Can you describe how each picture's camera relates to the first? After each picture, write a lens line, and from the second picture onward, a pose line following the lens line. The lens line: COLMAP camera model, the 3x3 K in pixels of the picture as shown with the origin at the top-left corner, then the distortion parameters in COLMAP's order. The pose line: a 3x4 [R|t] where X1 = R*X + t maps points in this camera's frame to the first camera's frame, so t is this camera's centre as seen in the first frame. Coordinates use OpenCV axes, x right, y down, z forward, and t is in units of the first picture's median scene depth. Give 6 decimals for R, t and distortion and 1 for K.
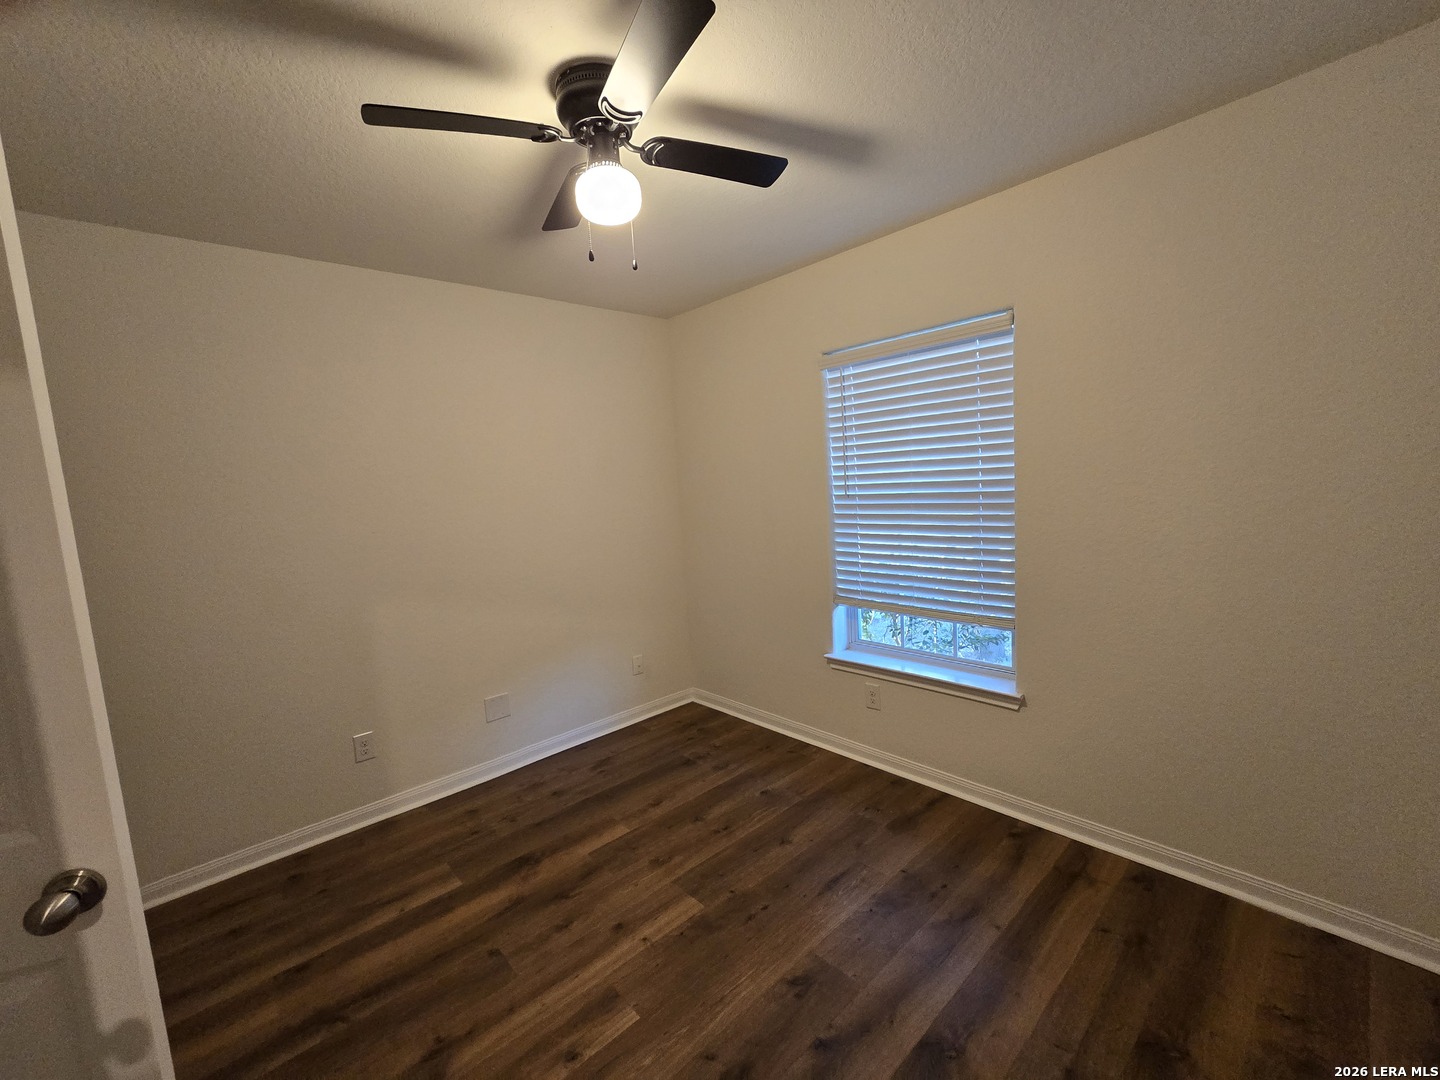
lens RADIAL K [[592.7, 0, 721.2], [0, 592.7, 545.6], [0, 0, 1]] dist [-0.003318, 0.000262]
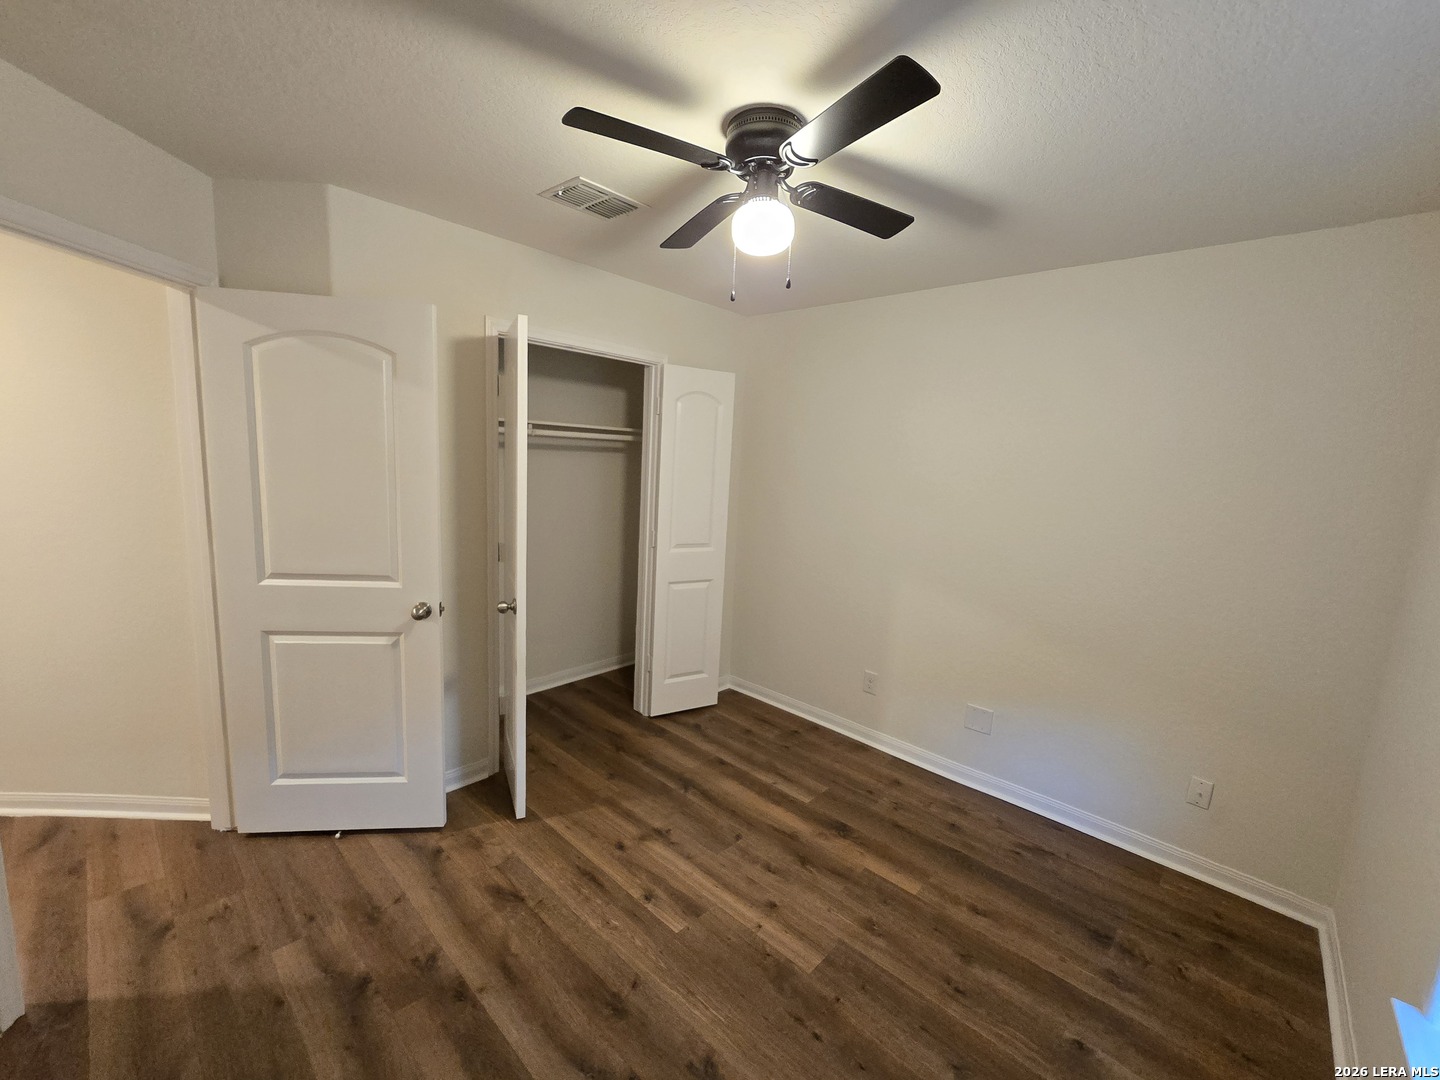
lens RADIAL K [[587.4, 0, 722.5], [0, 587.4, 539.2], [0, 0, 1]] dist [0.000231, -0.000007]
pose [[0.080725, 0.205039, -0.975419, 0.669152], [-0.168670, 0.967309, 0.189375, -0.176591], [0.982361, 0.149236, 0.112670, 0.629783]]
